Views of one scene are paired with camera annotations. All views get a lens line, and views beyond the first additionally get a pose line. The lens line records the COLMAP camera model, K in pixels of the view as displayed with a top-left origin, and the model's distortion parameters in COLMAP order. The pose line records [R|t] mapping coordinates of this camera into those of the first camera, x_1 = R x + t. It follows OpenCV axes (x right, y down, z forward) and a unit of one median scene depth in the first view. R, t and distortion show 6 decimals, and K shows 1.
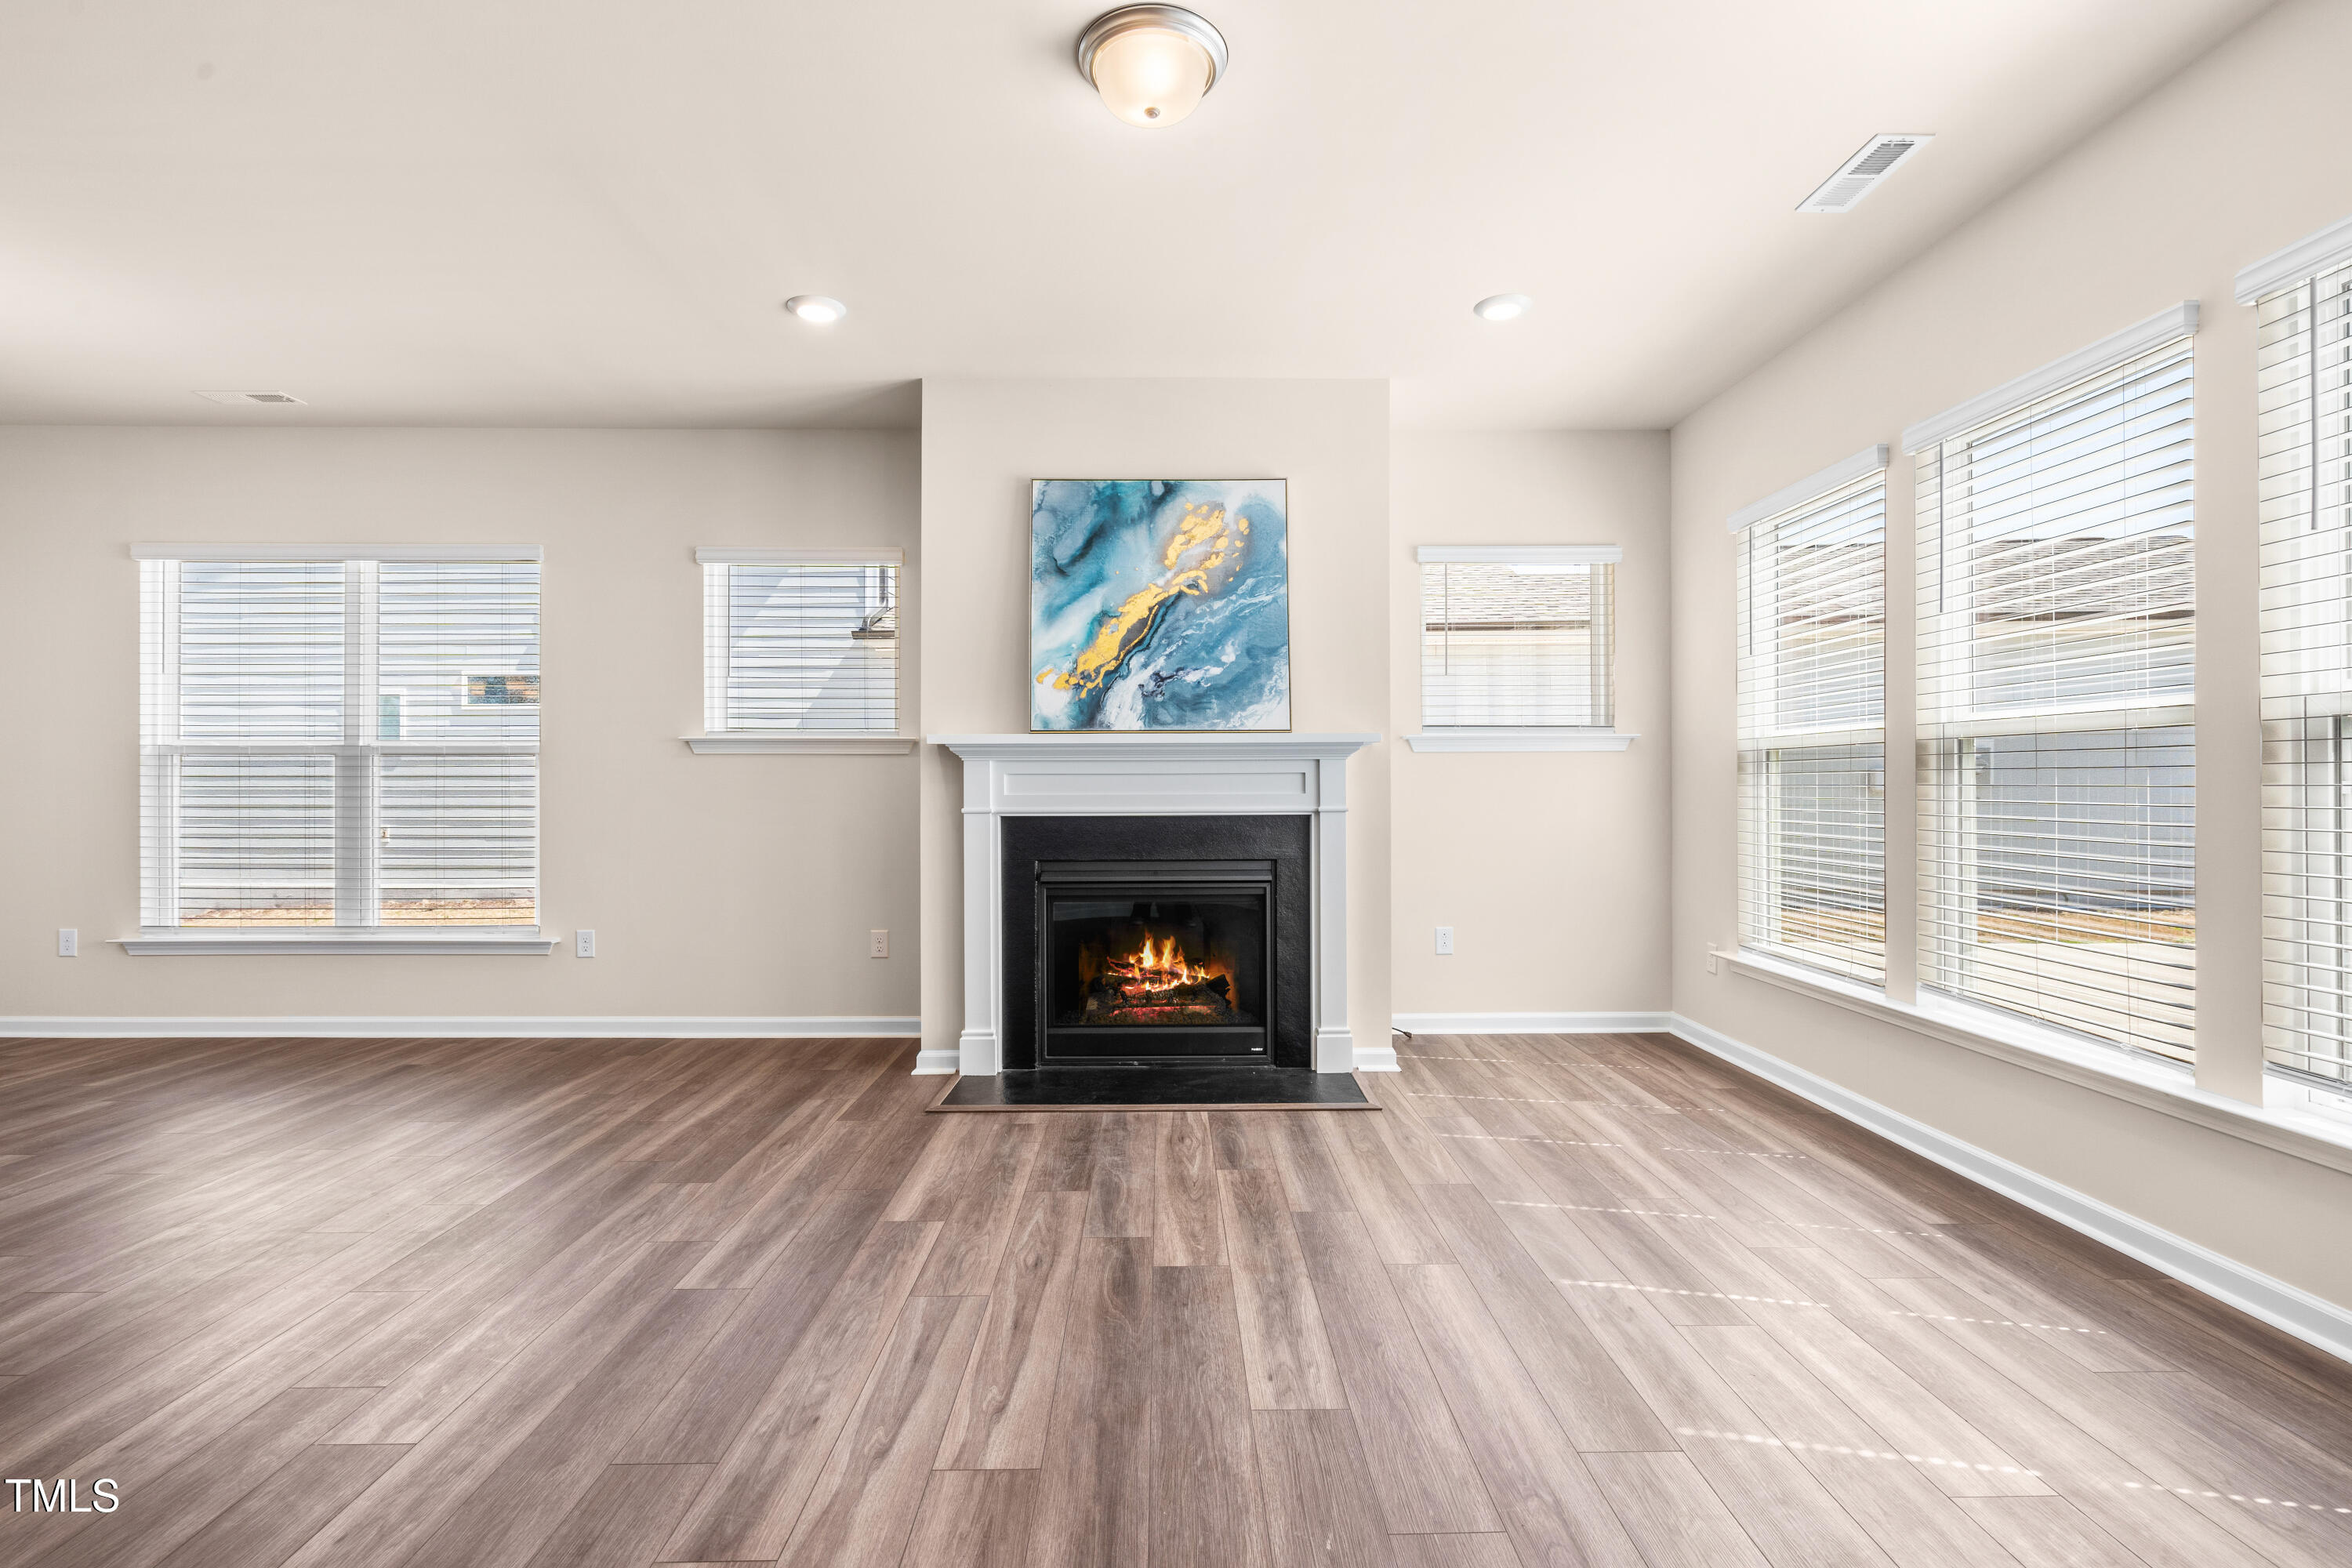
lens RADIAL K [[1060.8, 0, 1176.0], [0, 1060.8, 784.0], [0, 0, 1]] dist [-0.005902, 0.000050]
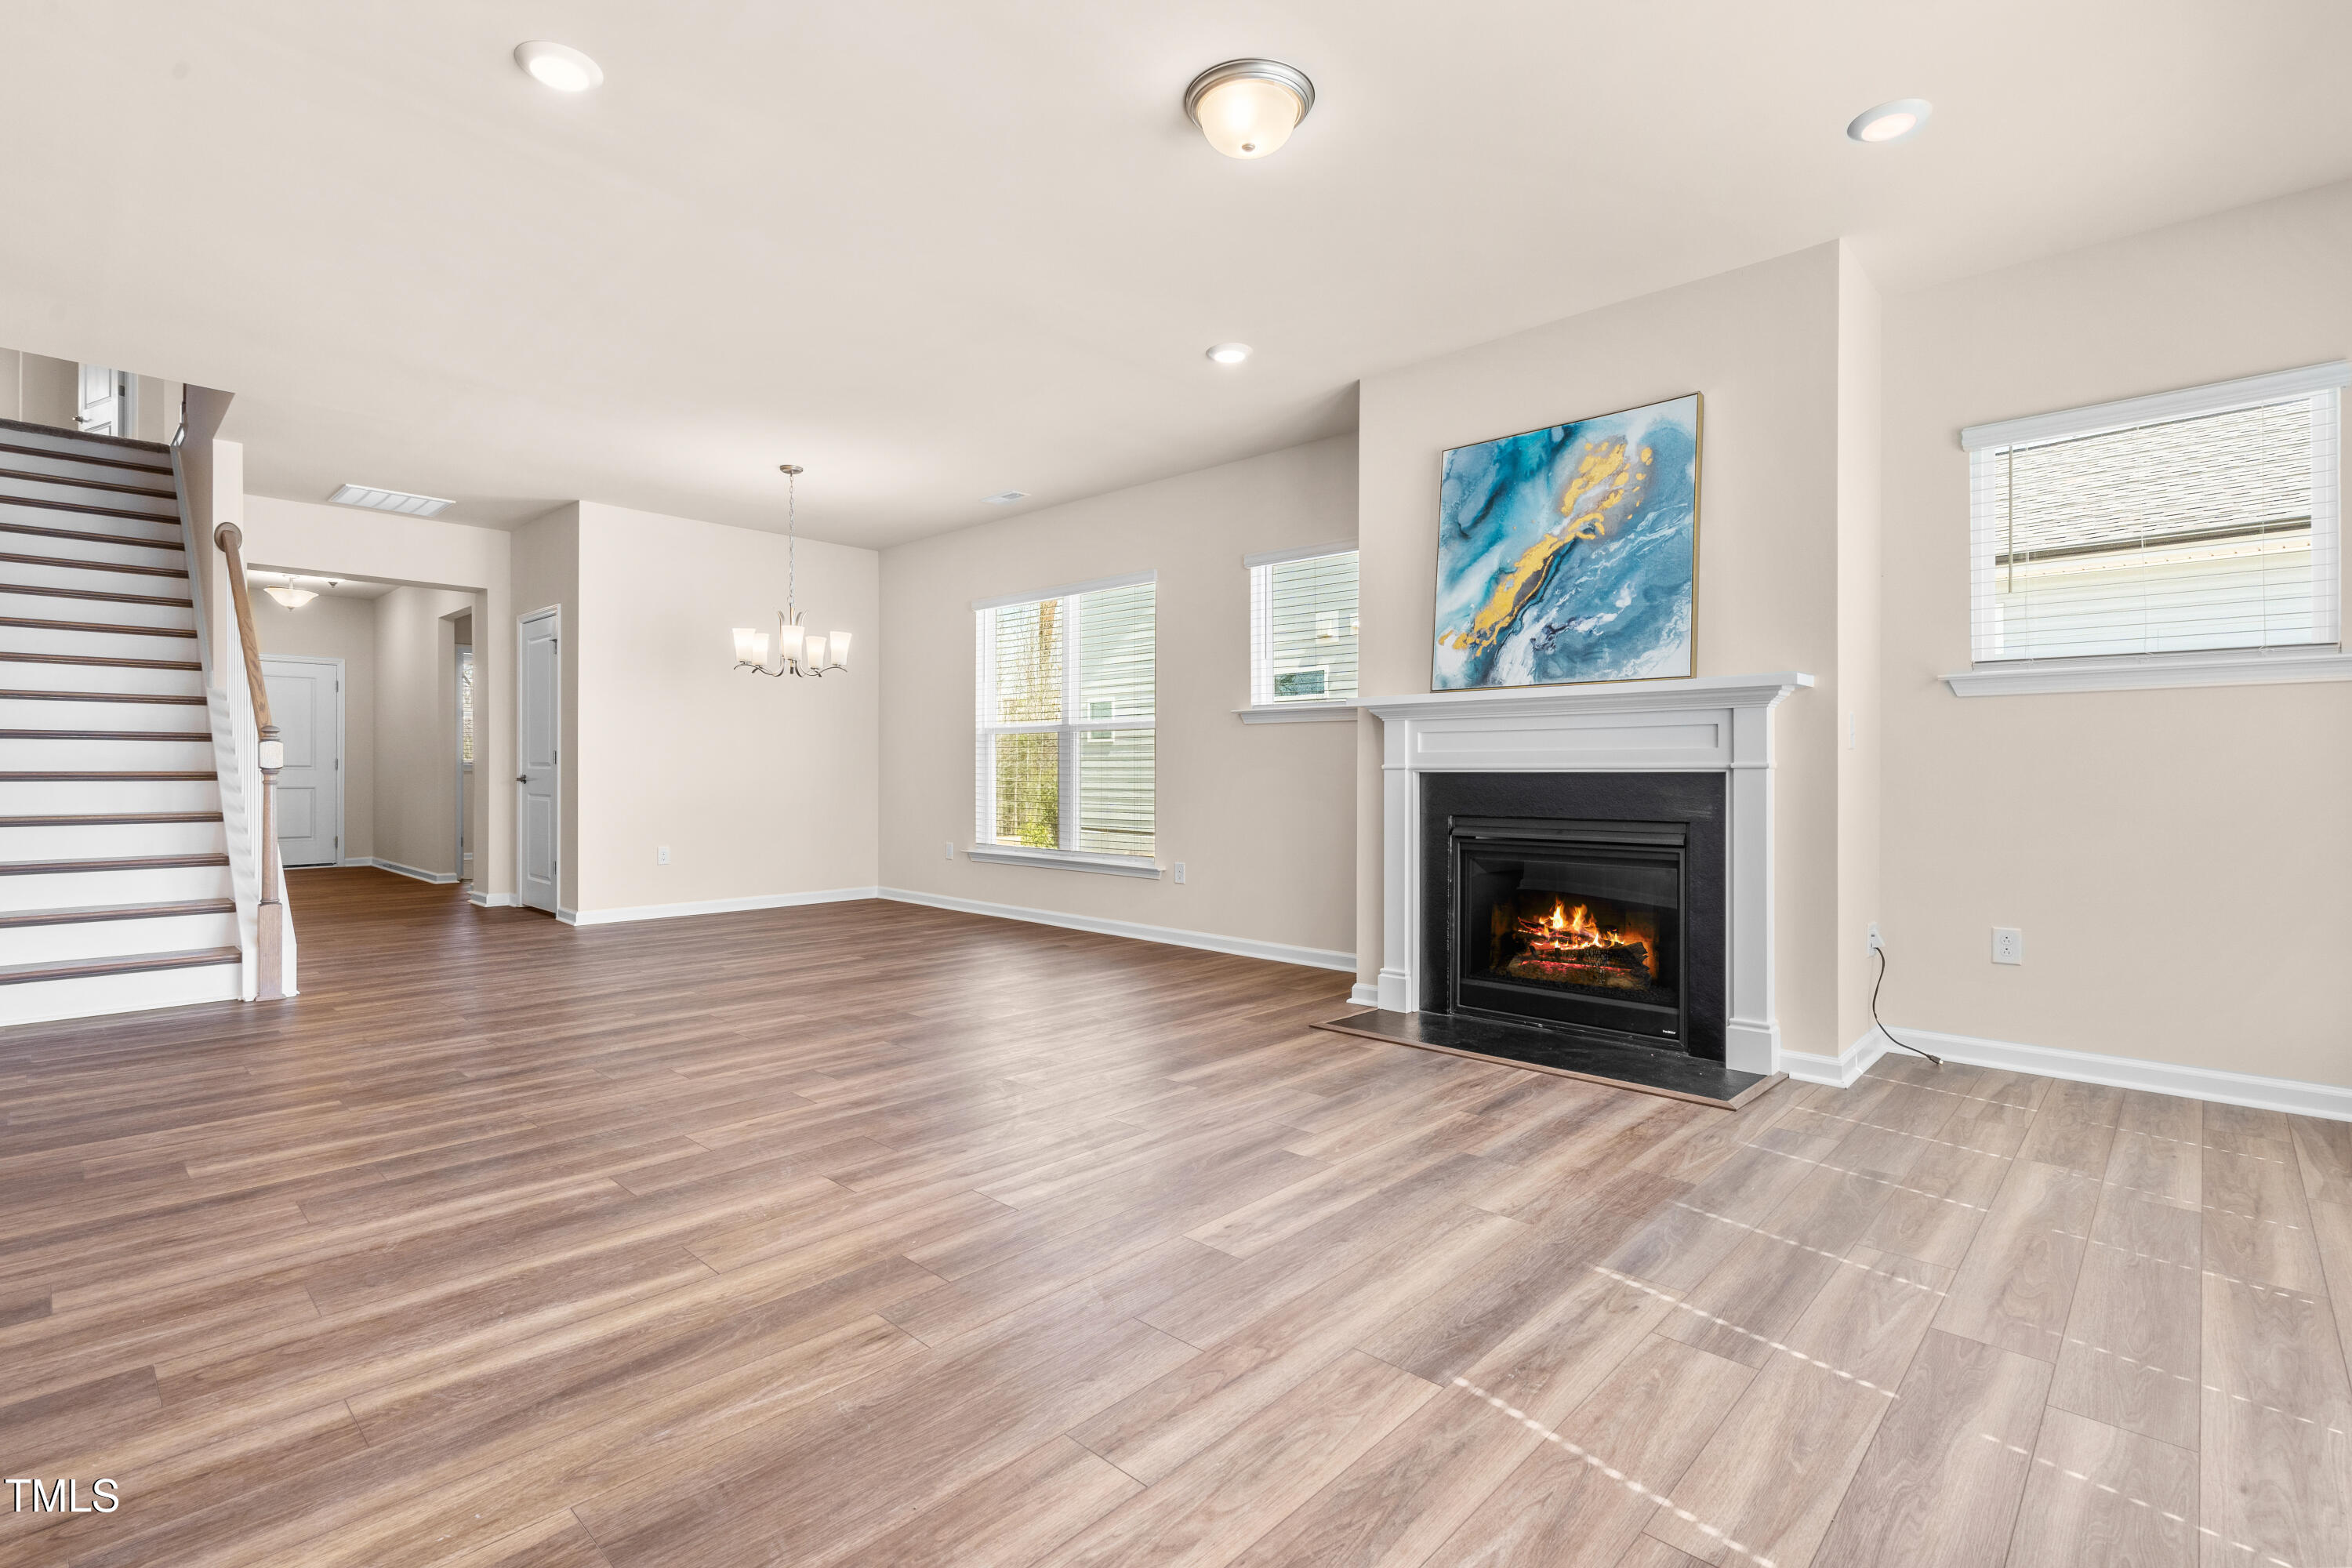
lens RADIAL K [[1081.8, 0, 1175.2], [0, 1081.8, 766.9], [0, 0, 1]] dist [-0.002358, -0.000089]
pose [[0.721659, 0.000969, -0.692248, 0.418834], [-0.001583, 0.999999, -0.000250, 0.025851], [0.692247, 0.001277, 0.721660, 0.046567]]
